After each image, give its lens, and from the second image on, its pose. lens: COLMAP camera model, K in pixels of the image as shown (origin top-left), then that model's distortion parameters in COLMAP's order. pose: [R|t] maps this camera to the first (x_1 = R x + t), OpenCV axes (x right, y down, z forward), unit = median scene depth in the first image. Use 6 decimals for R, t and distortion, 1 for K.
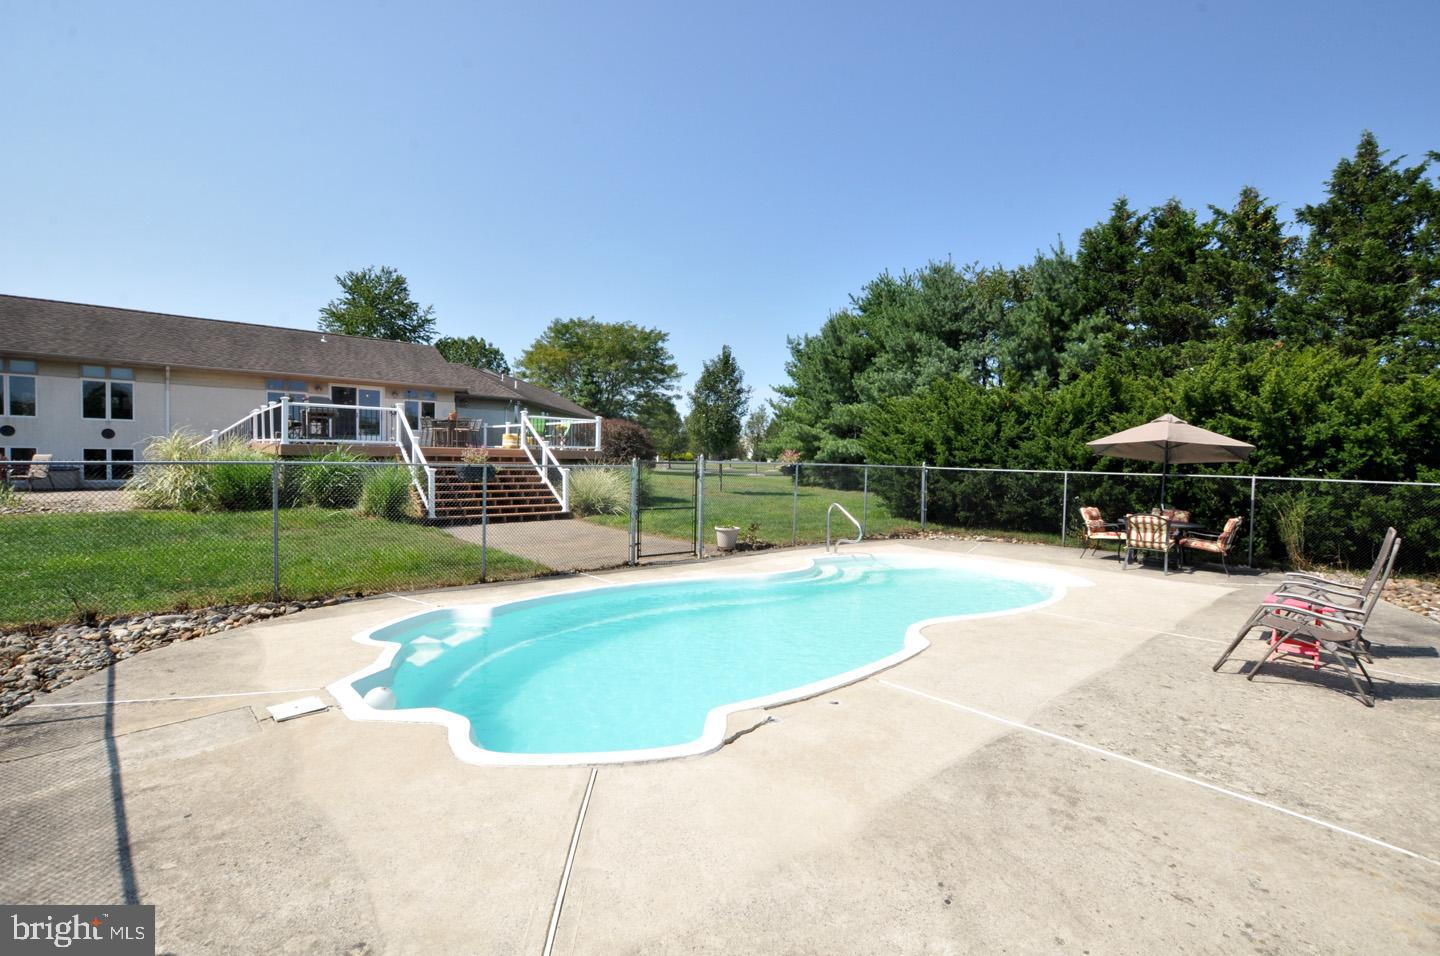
lens RADIAL K [[633.1, 0, 717.6], [0, 633.1, 485.7], [0, 0, 1]] dist [-0.028669, 0.001436]
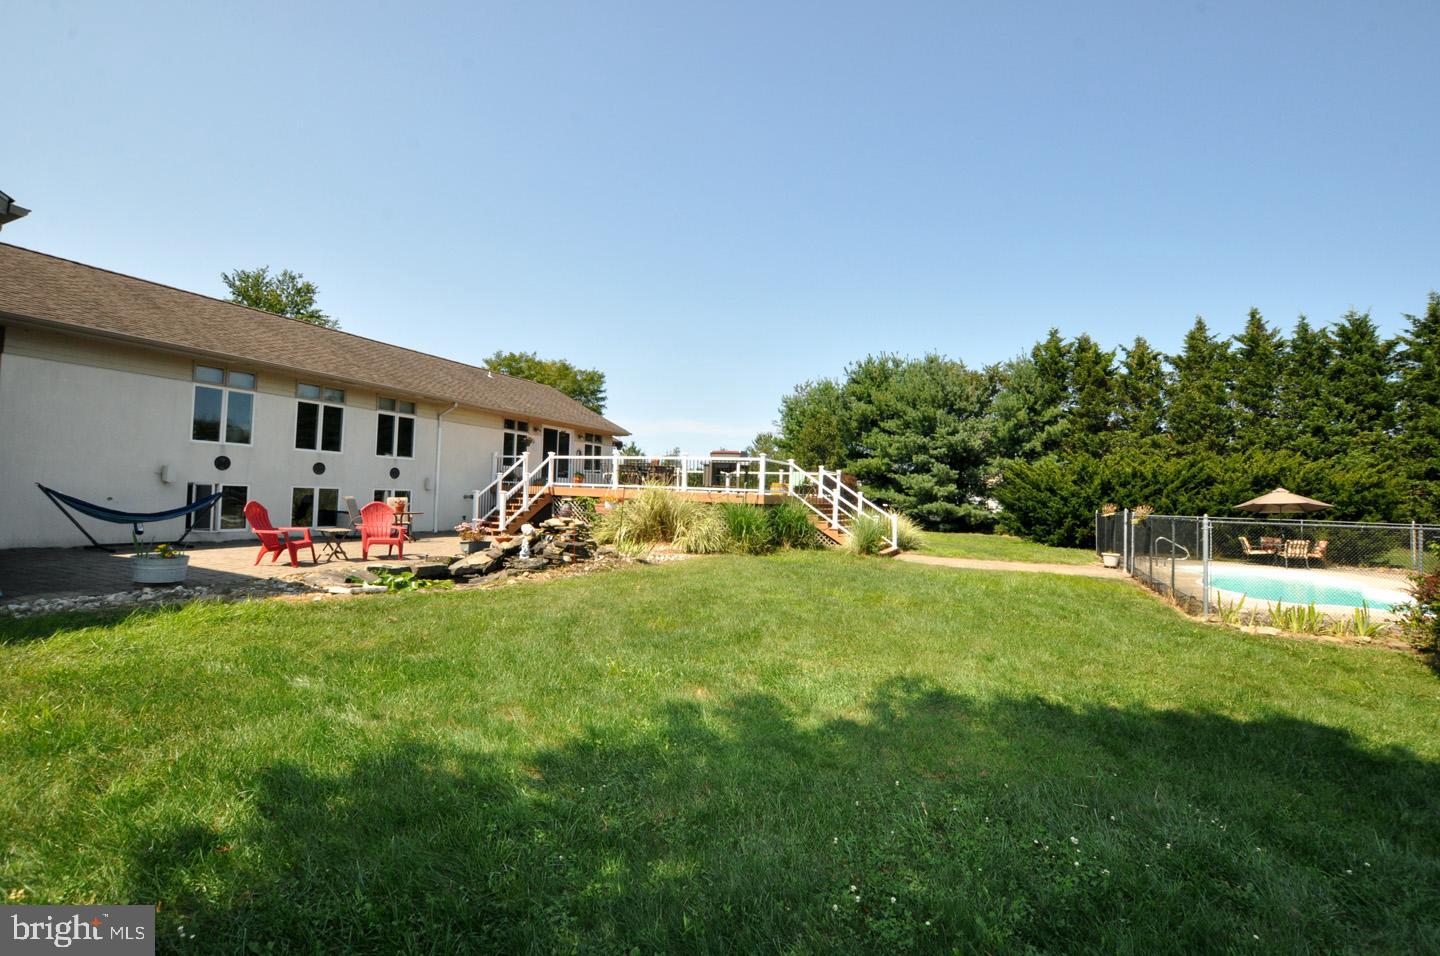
lens RADIAL K [[633.1, 0, 720.4], [0, 633.1, 474.2], [0, 0, 1]] dist [-0.028669, 0.001436]
pose [[0.910096, 0.025764, 0.413595, -0.840849], [0.005466, 0.997232, -0.074148, -0.011493], [-0.414361, 0.069743, 0.907437, -0.003059]]
